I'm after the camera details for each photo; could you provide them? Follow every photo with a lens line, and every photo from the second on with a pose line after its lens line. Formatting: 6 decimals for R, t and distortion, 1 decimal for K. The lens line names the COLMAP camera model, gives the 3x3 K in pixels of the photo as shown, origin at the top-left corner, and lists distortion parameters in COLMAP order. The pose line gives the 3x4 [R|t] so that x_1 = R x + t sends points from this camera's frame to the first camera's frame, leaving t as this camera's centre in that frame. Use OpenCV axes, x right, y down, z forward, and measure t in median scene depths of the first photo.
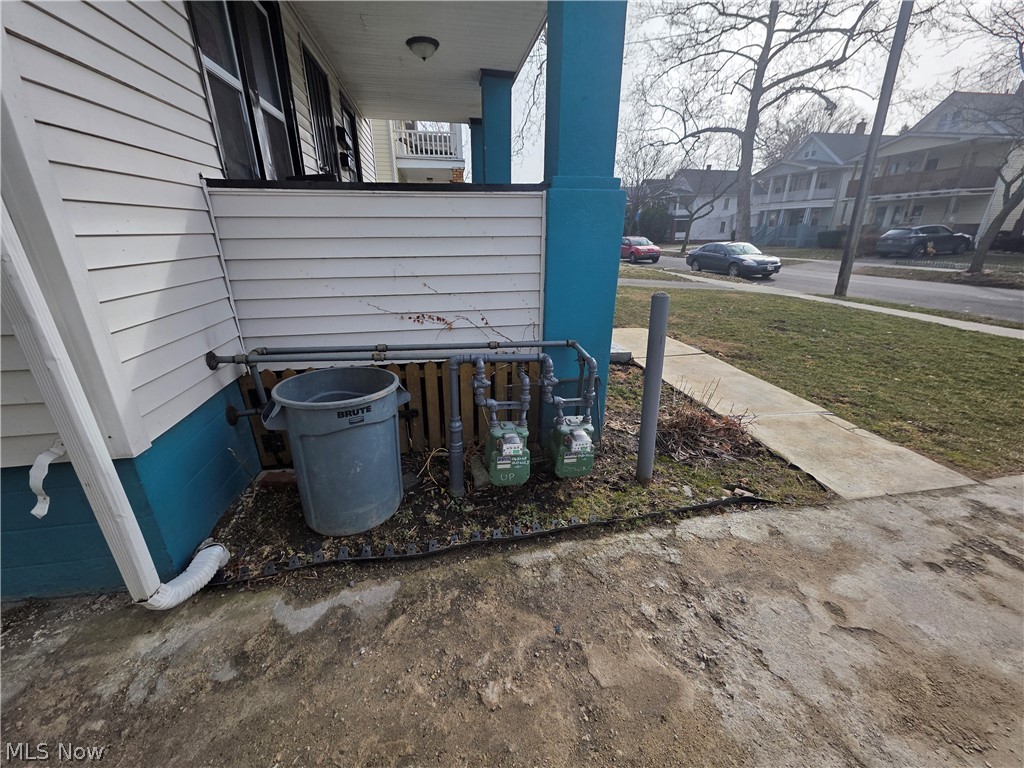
lens RADIAL K [[412.3, 0, 520.4], [0, 412.3, 383.5], [0, 0, 1]] dist [-0.000279, 0.003111]
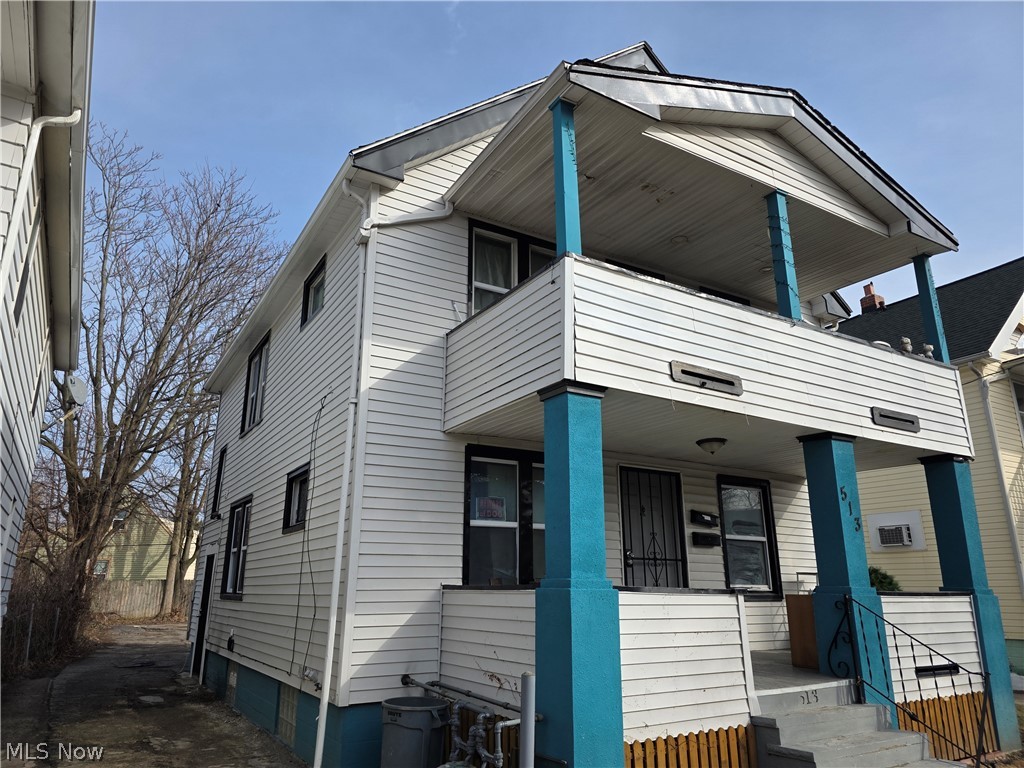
lens RADIAL K [[688.2, 0, 509.9], [0, 688.2, 378.8], [0, 0, 1]] dist [0.075766, -0.077918]
pose [[0.350726, -0.269865, -0.896752, 2.316756], [-0.330789, 0.860152, -0.388224, -0.140110], [0.876111, 0.432796, 0.212409, 0.120076]]
